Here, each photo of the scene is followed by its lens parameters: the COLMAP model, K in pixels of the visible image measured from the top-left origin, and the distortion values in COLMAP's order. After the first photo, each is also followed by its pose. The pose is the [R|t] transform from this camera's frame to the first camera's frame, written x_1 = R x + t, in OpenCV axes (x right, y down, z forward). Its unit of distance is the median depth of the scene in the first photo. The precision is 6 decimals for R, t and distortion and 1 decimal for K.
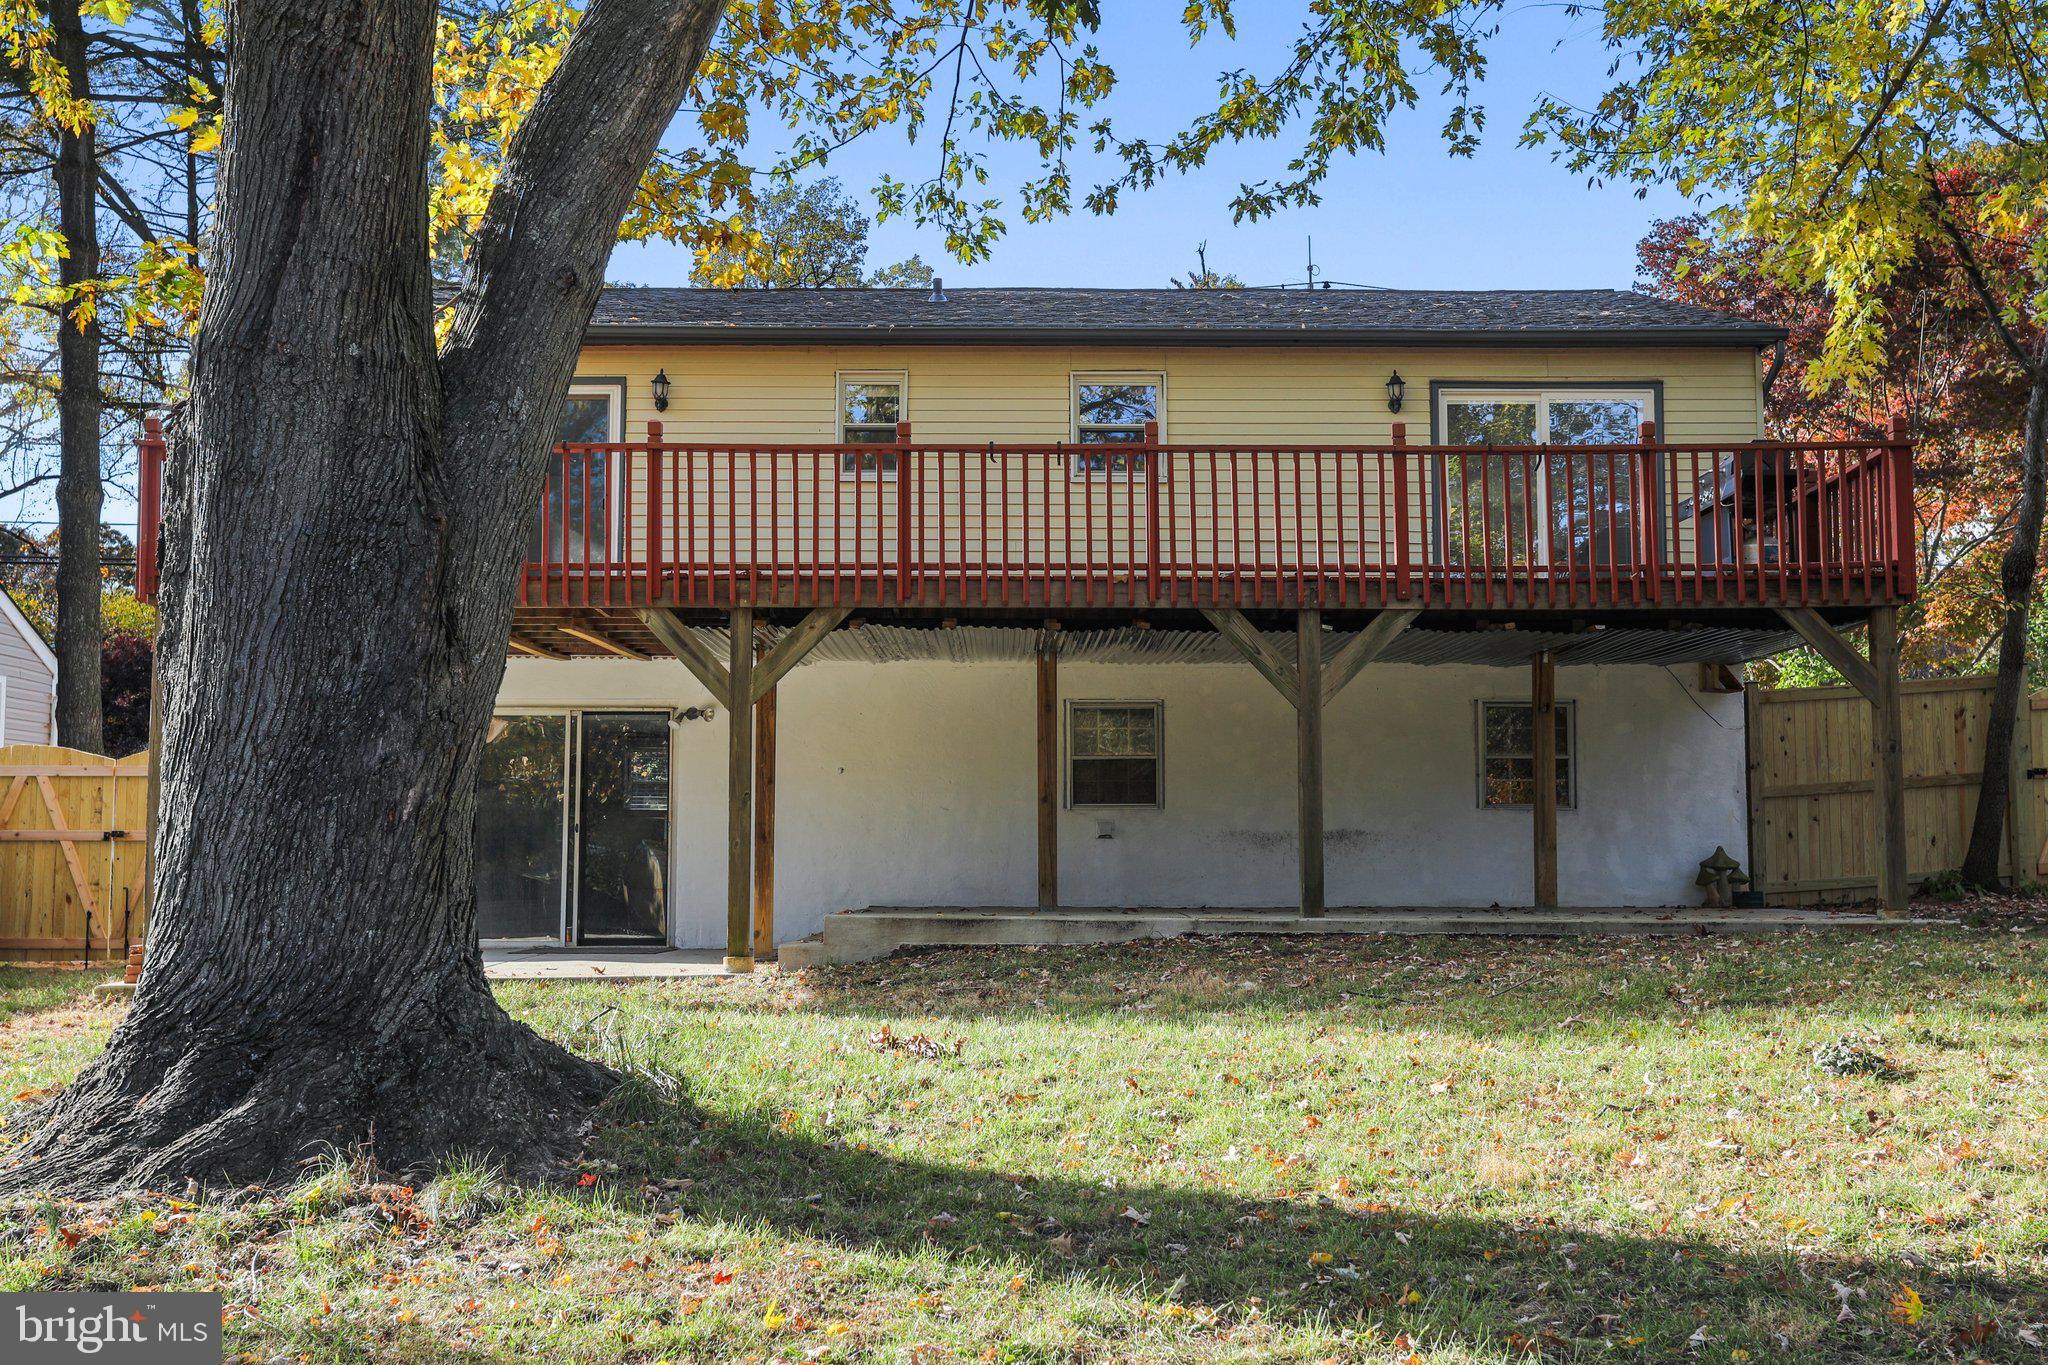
lens RADIAL K [[2263.0, 0, 1029.8], [0, 2263.0, 680.0], [0, 0, 1]] dist [0.036350, 0.046470]
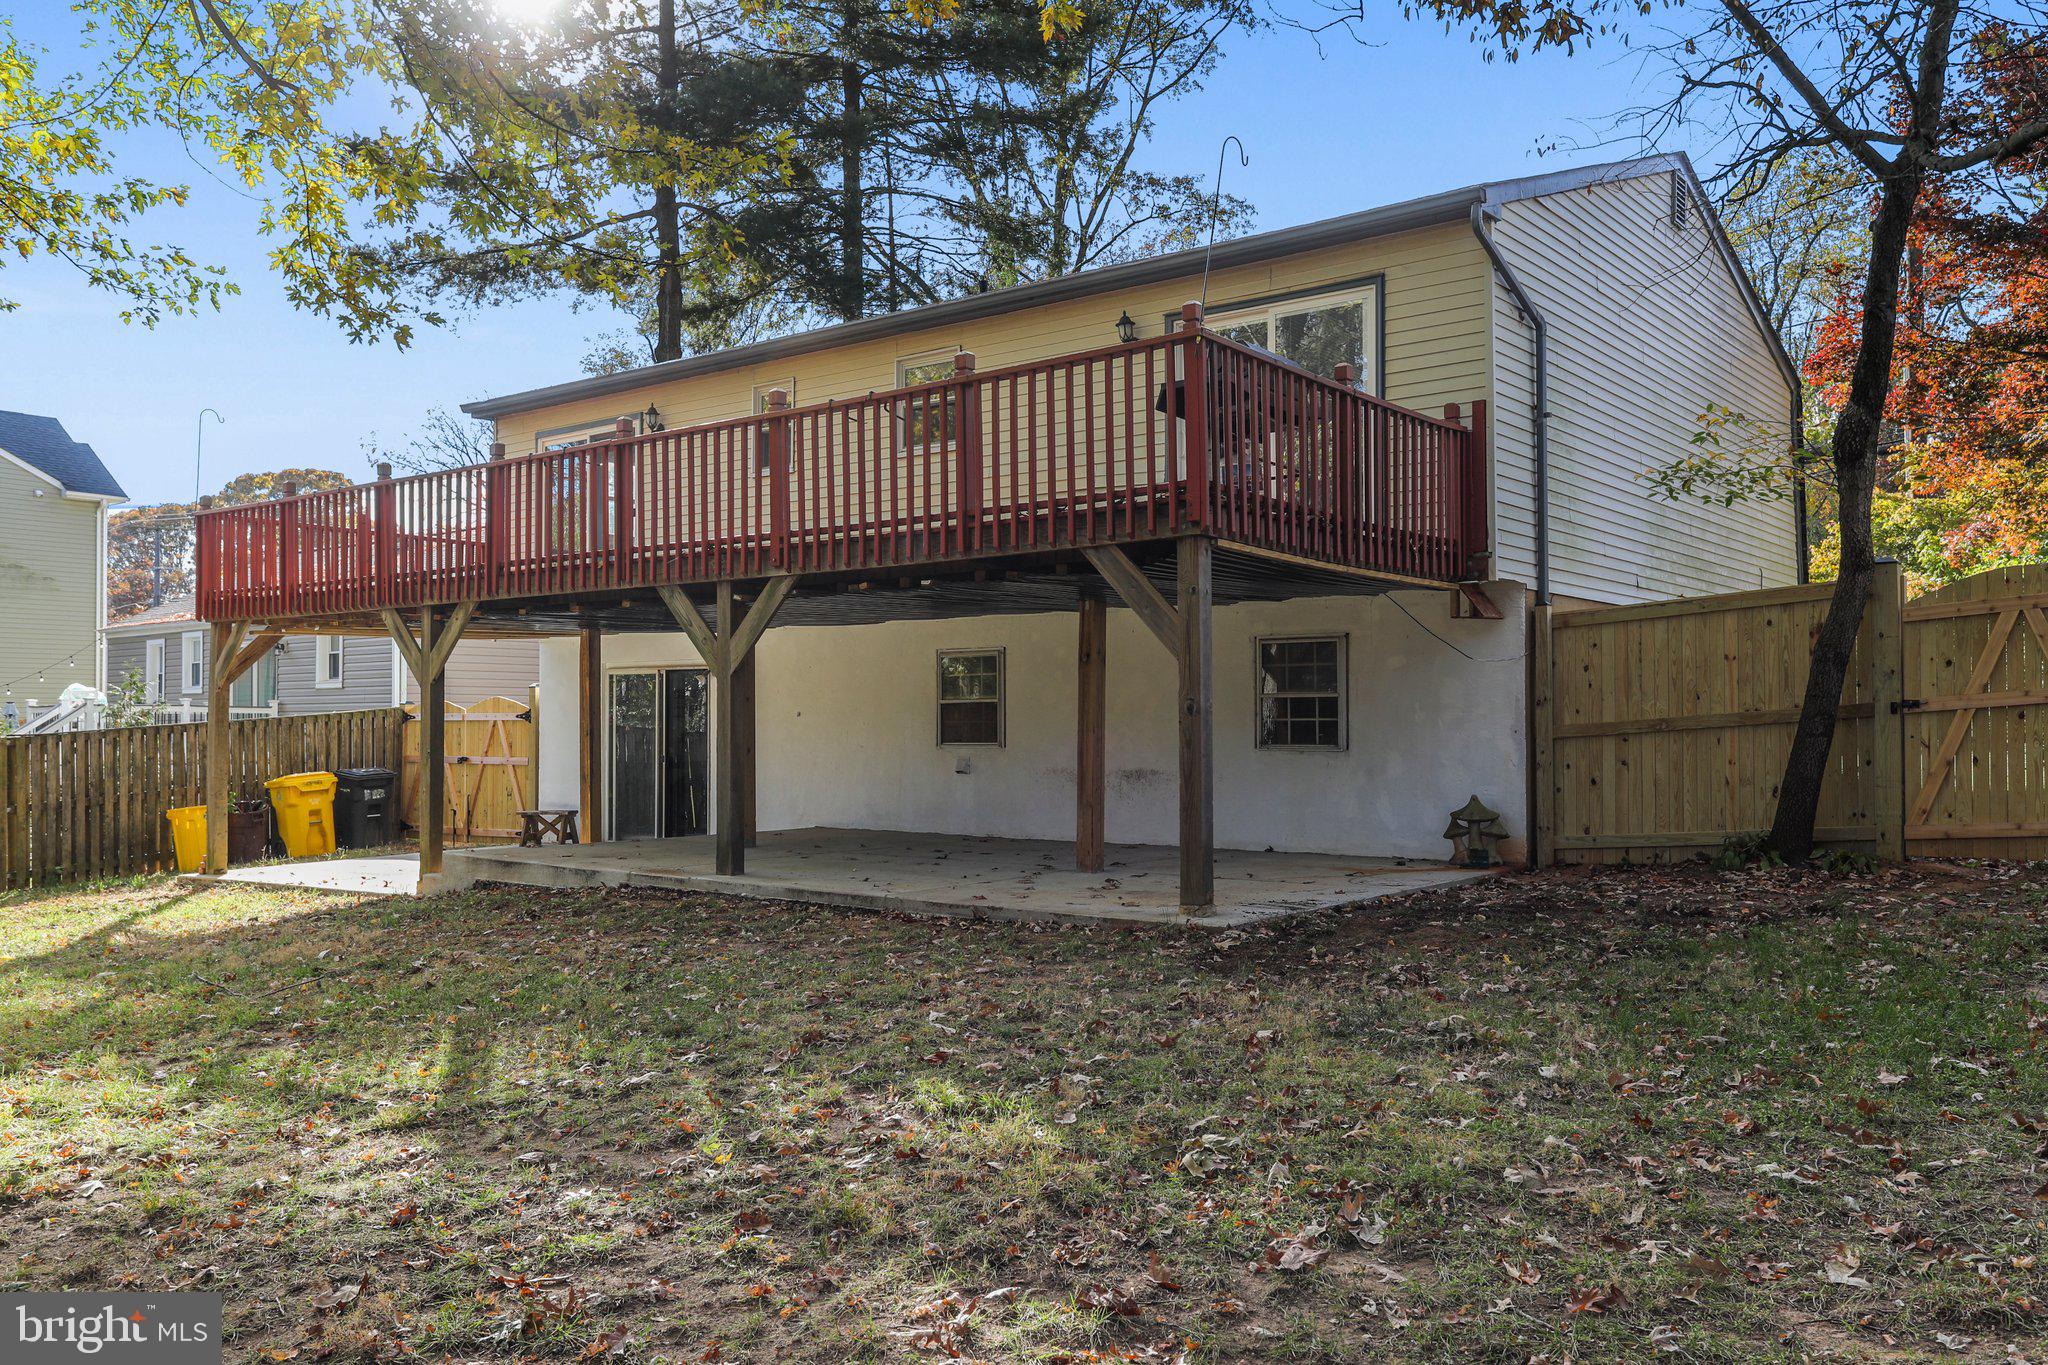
lens RADIAL K [[1626.8, 0, 1024.0], [0, 1626.8, 682.5], [0, 0, 1]] dist [0.001017, 0.001256]
pose [[0.772430, -0.017852, -0.634849, 0.672085], [0.057292, 0.997488, 0.041658, -0.007521], [0.632510, -0.068550, 0.771513, 0.480385]]
